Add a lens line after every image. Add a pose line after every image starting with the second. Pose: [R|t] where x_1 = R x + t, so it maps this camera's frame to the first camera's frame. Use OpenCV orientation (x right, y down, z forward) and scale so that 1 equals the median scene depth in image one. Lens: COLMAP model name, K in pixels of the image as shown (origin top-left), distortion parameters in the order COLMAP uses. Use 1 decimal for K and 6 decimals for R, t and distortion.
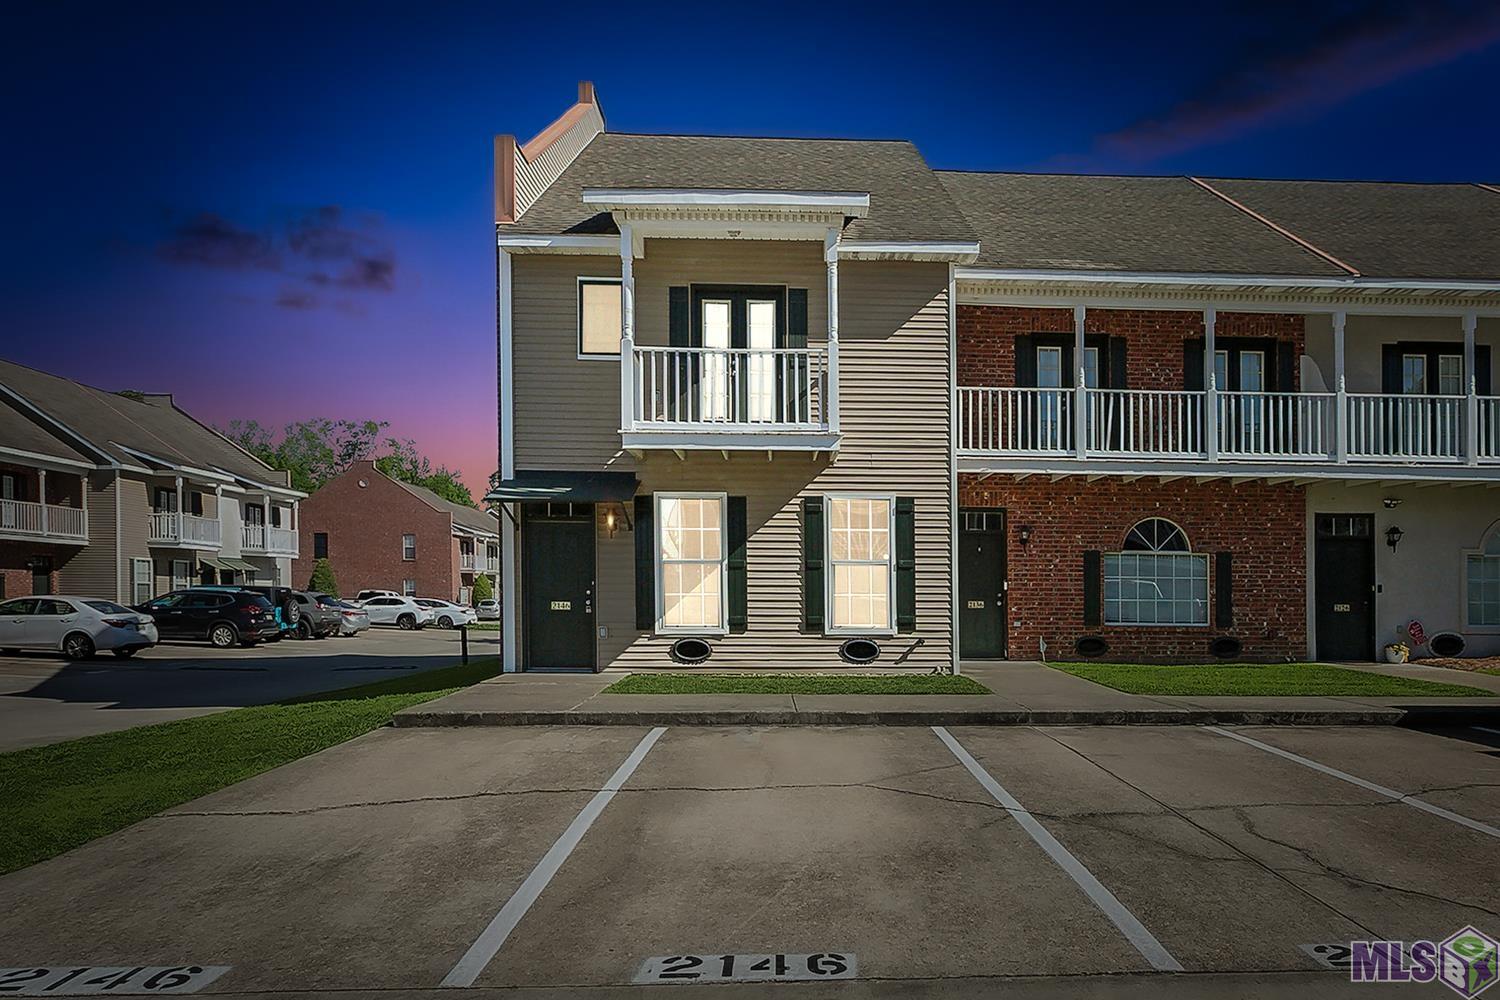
lens RADIAL K [[952.4, 0, 814.3], [0, 952.4, 580.8], [0, 0, 1]] dist [-0.004967, 0.001218]
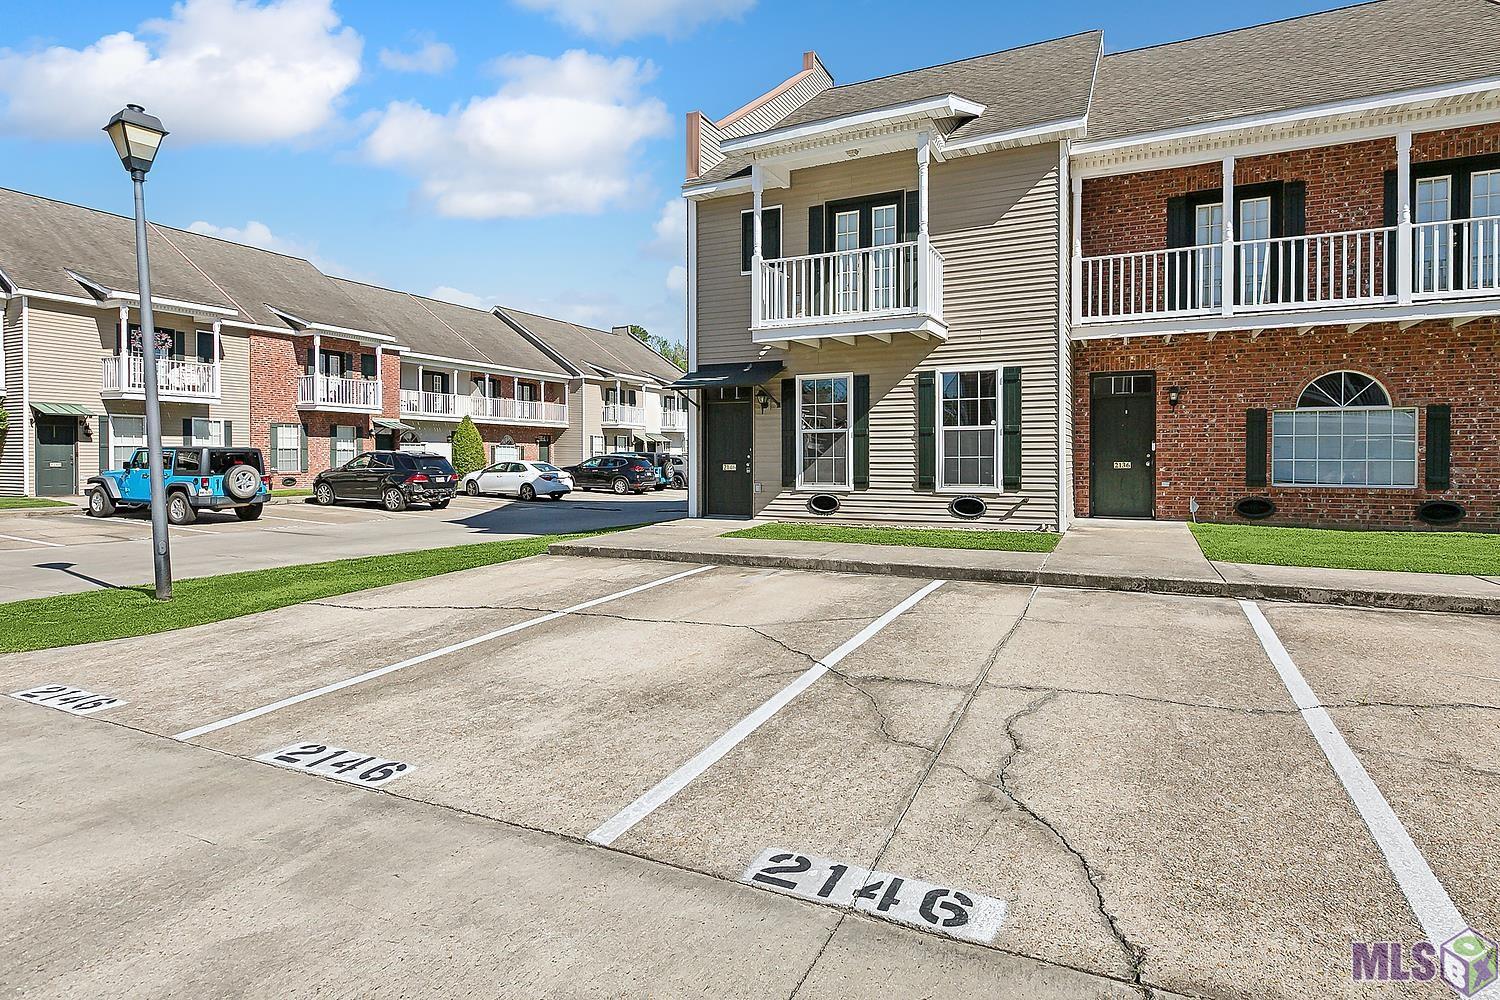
lens RADIAL K [[757.6, 0, 741.7], [0, 757.6, 447.9], [0, 0, 1]] dist [0.001958, -0.000180]
pose [[0.885473, -0.013040, -0.464508, 0.226185], [0.014902, 0.999889, 0.000339, -0.000072], [0.464452, -0.007222, 0.885569, 0.094893]]
